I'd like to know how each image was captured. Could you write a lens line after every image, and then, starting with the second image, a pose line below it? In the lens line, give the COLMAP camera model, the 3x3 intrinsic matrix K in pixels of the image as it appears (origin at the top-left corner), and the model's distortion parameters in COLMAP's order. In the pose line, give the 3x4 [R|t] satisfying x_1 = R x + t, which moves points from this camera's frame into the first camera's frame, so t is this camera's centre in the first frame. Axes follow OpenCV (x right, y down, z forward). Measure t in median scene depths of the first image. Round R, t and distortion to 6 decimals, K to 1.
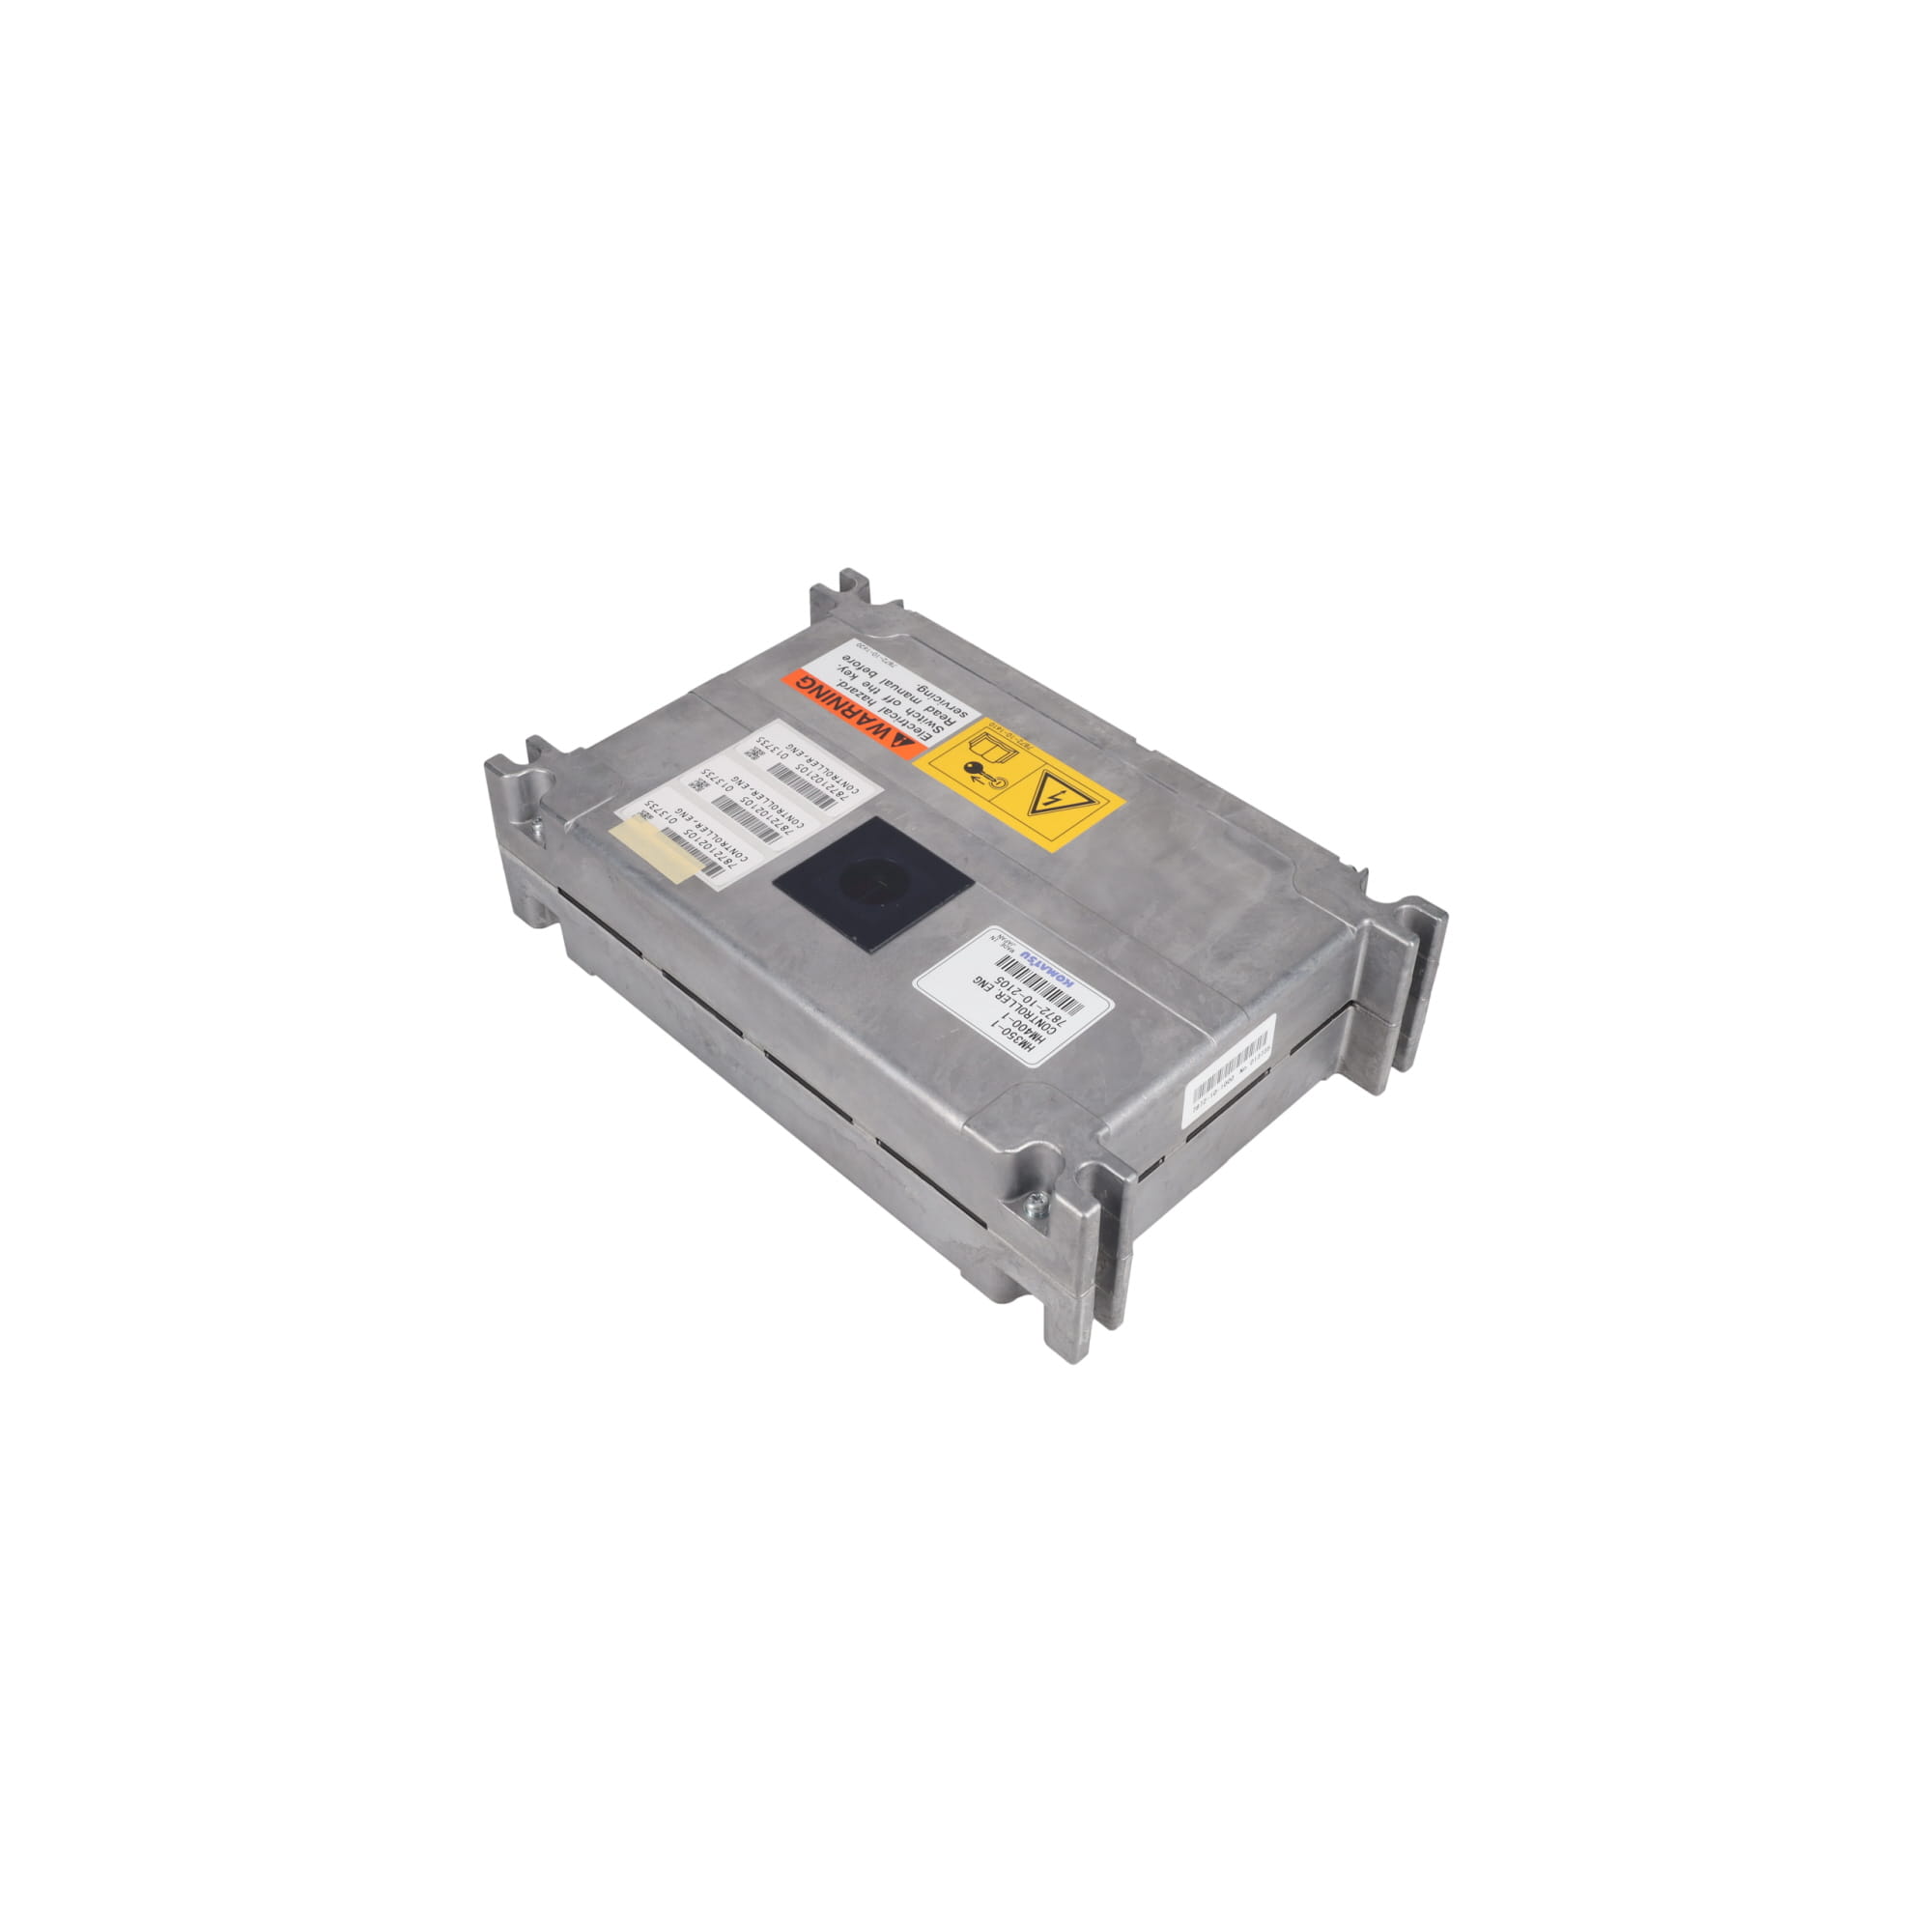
lens RADIAL K [[1919.3, 0, 966.0], [0, 1919.3, 966.0], [0, 0, 1]] dist [-0.001370, -0.000852]
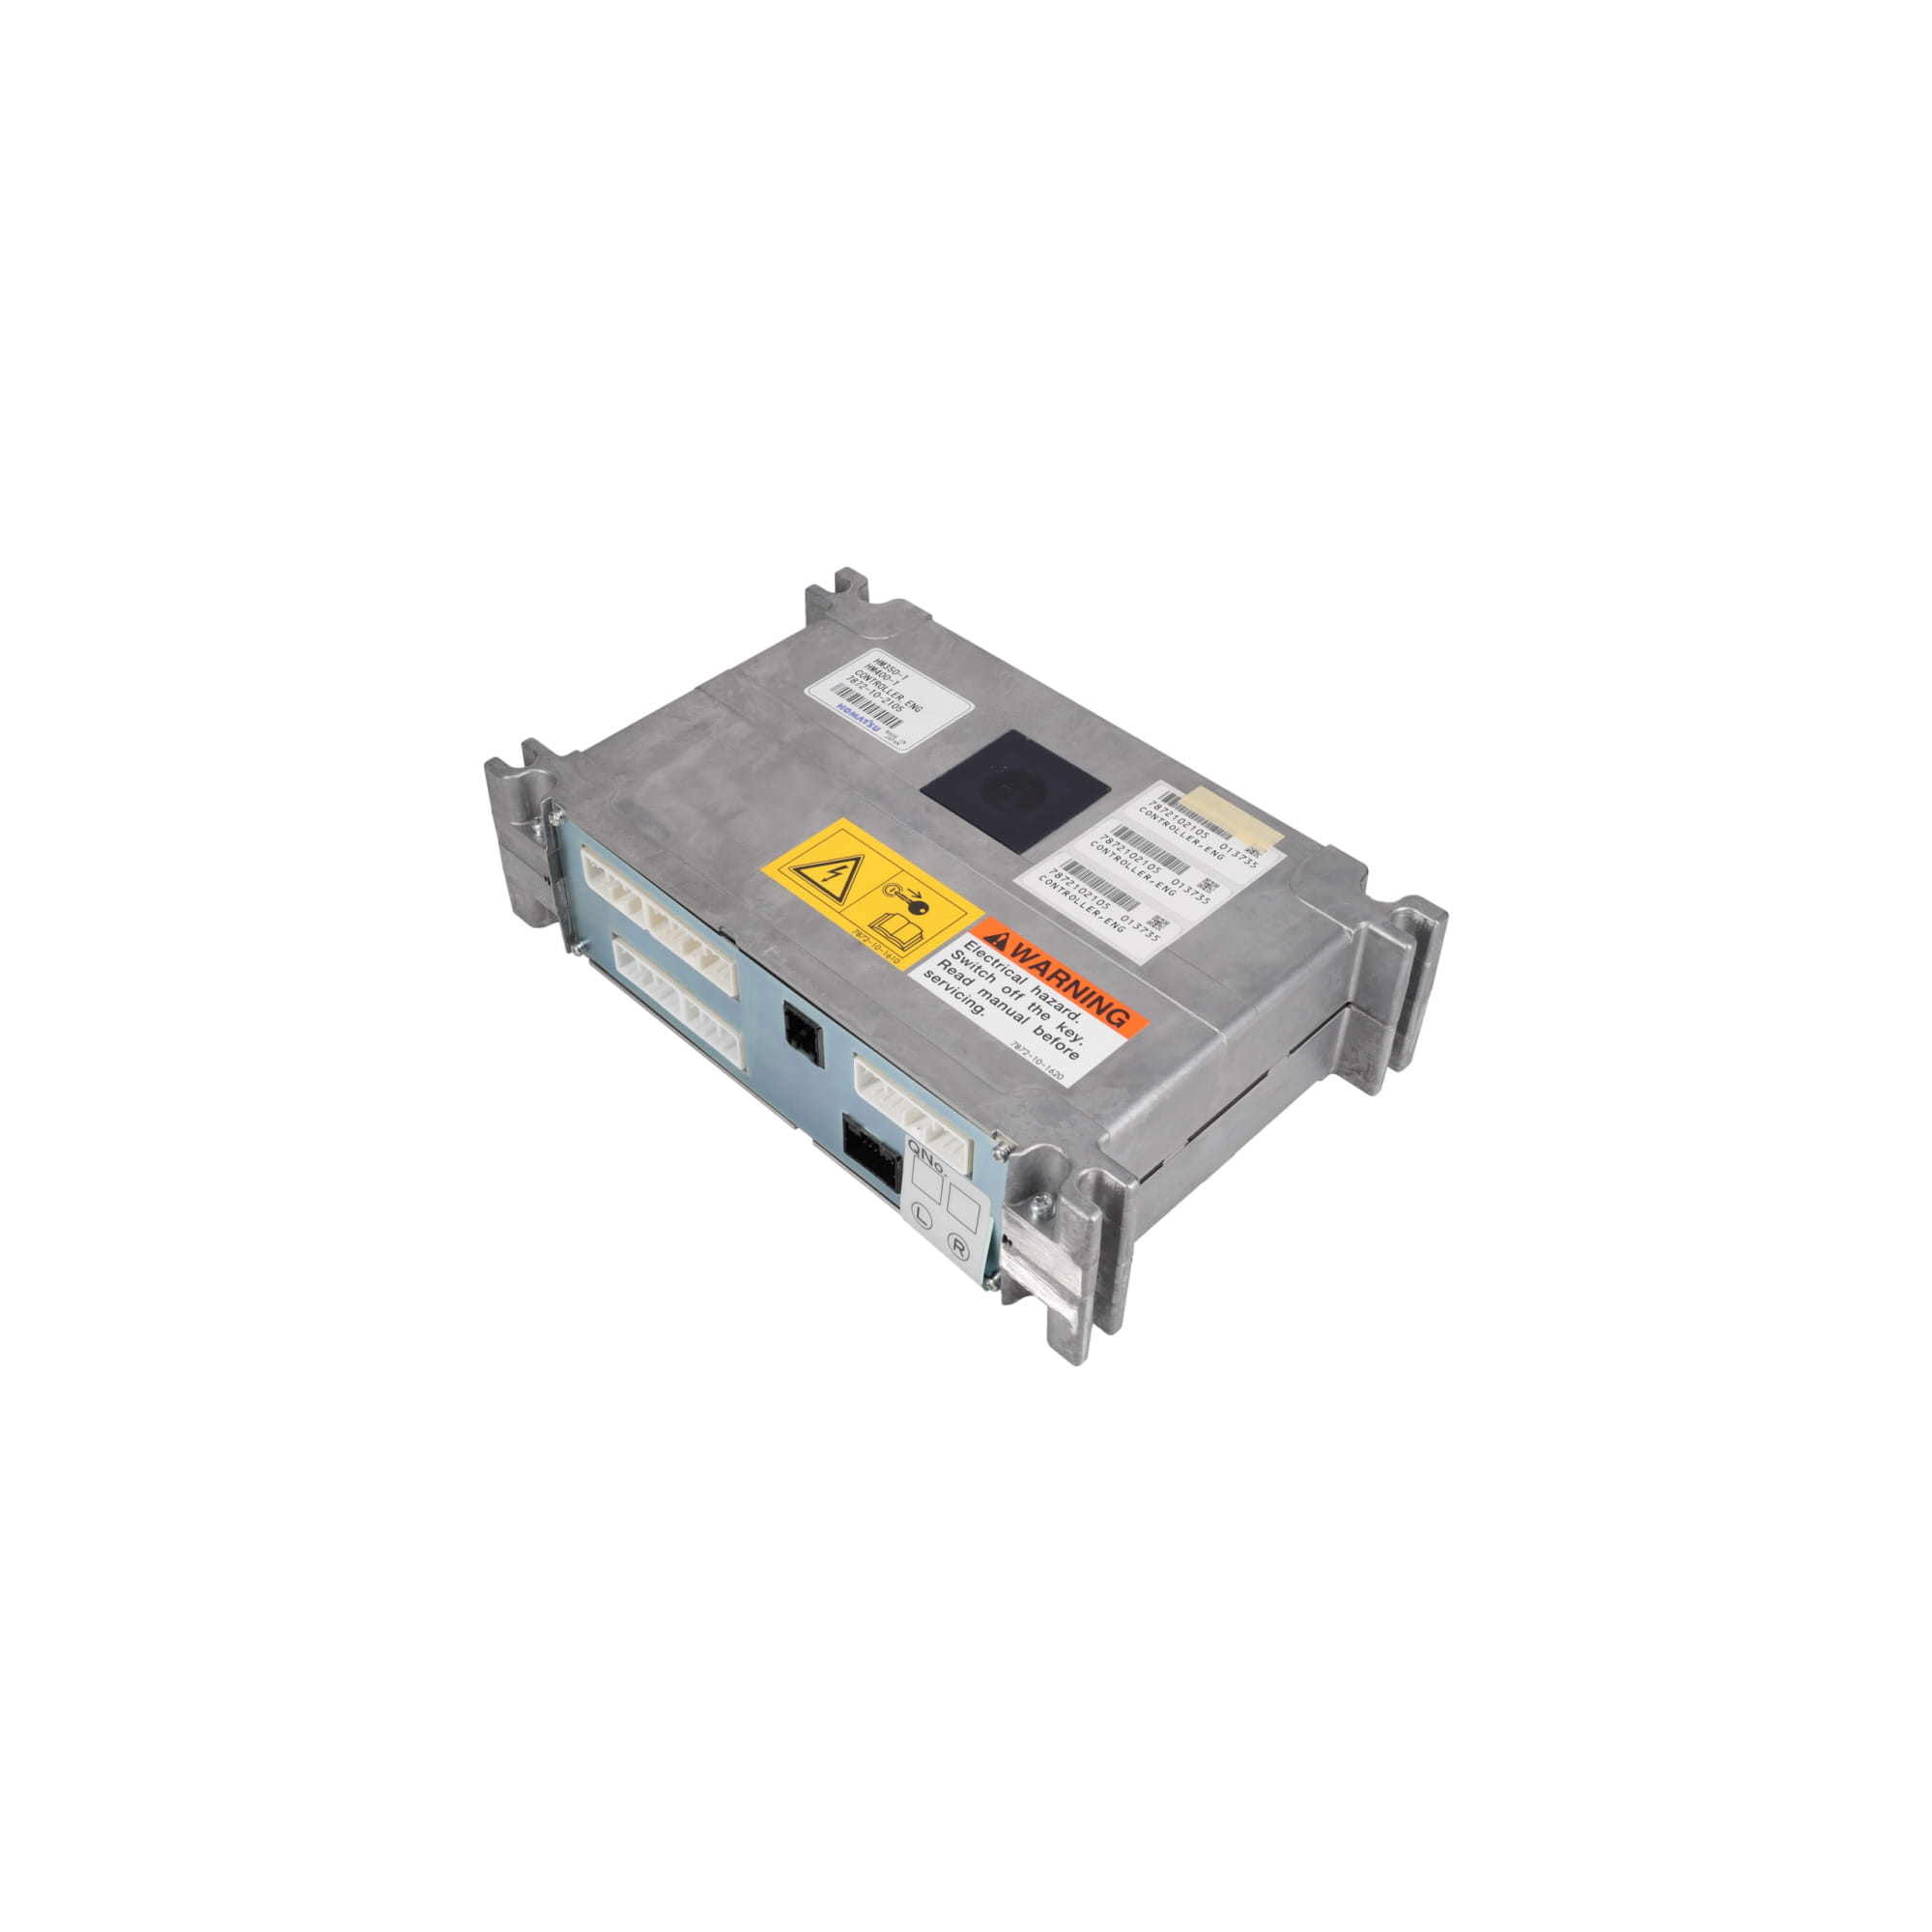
lens RADIAL K [[1919.3, 0, 966.0], [0, 1919.3, 966.0], [0, 0, 1]] dist [-0.001370, -0.000852]
pose [[-0.999943, -0.000589, -0.010676, -0.009325], [-0.010679, 0.004887, 0.999931, -1.053599], [-0.000537, 0.999988, -0.004893, 1.057219]]
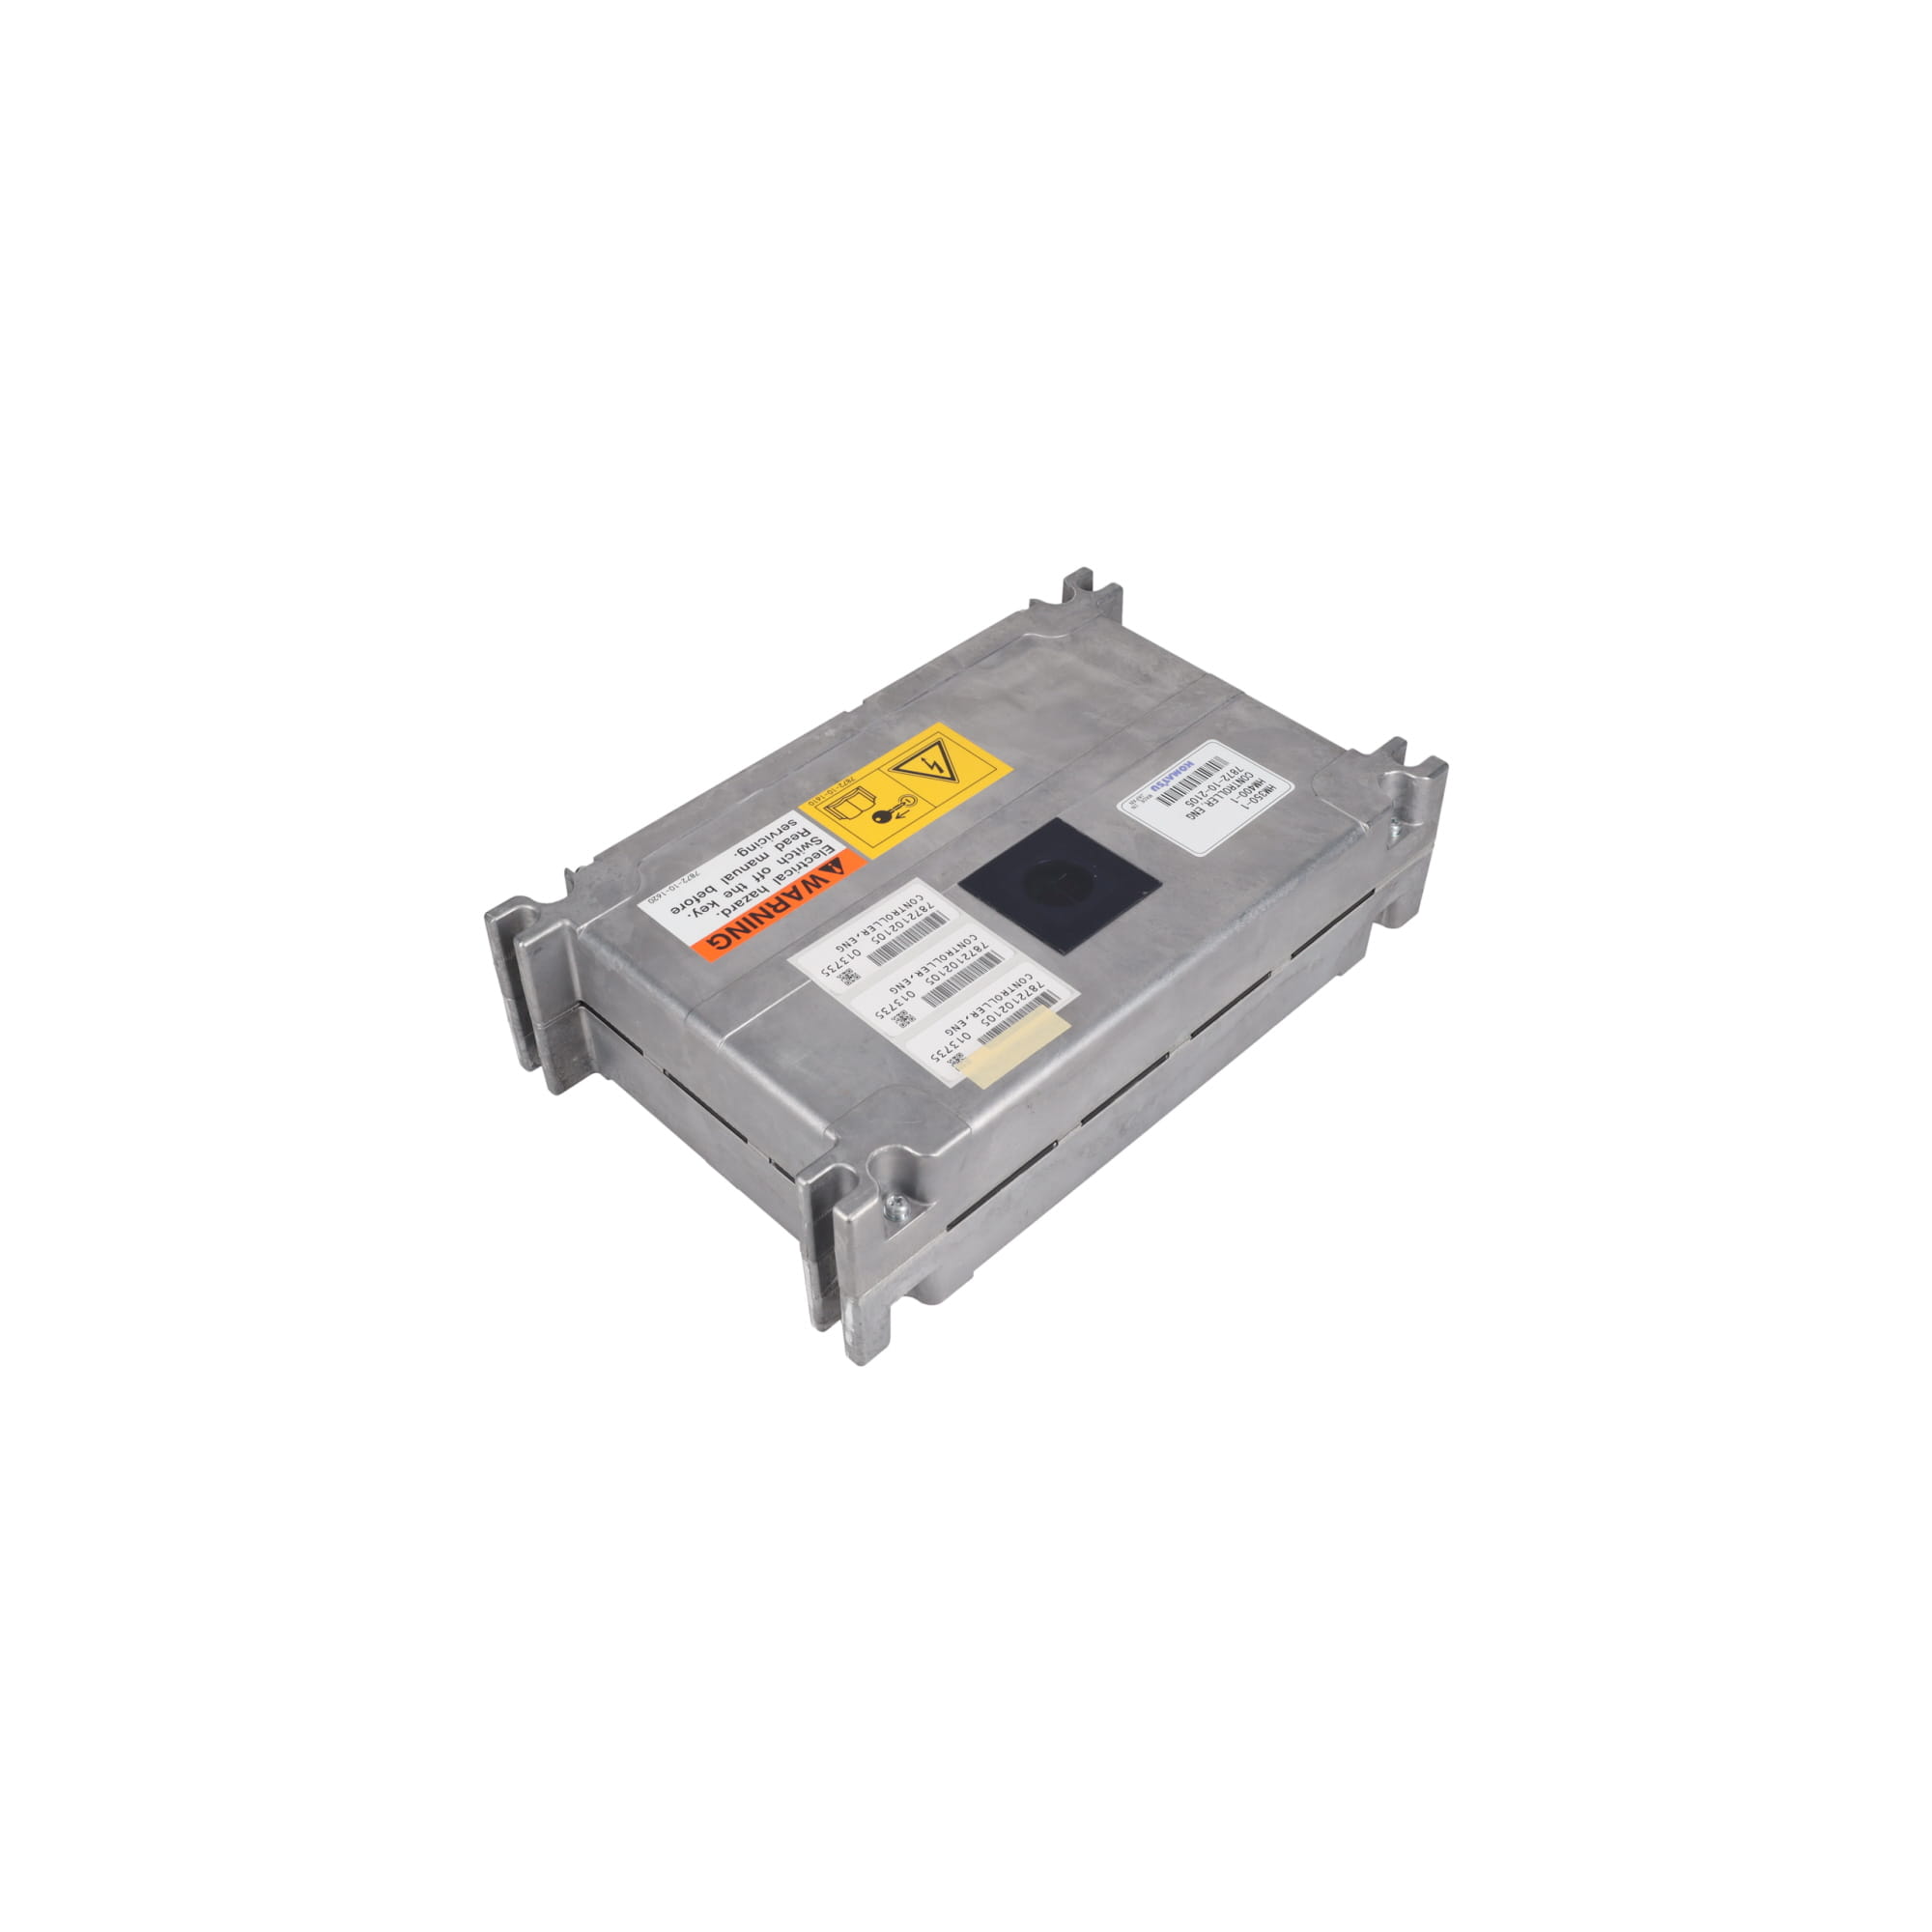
lens RADIAL K [[1919.3, 0, 966.0], [0, 1919.3, 966.0], [0, 0, 1]] dist [-0.001370, -0.000852]
pose [[0.007715, -0.707986, 0.706185, -0.752905], [0.701760, 0.506929, 0.500556, -0.534053], [-0.712372, 0.491710, 0.500747, 0.532886]]
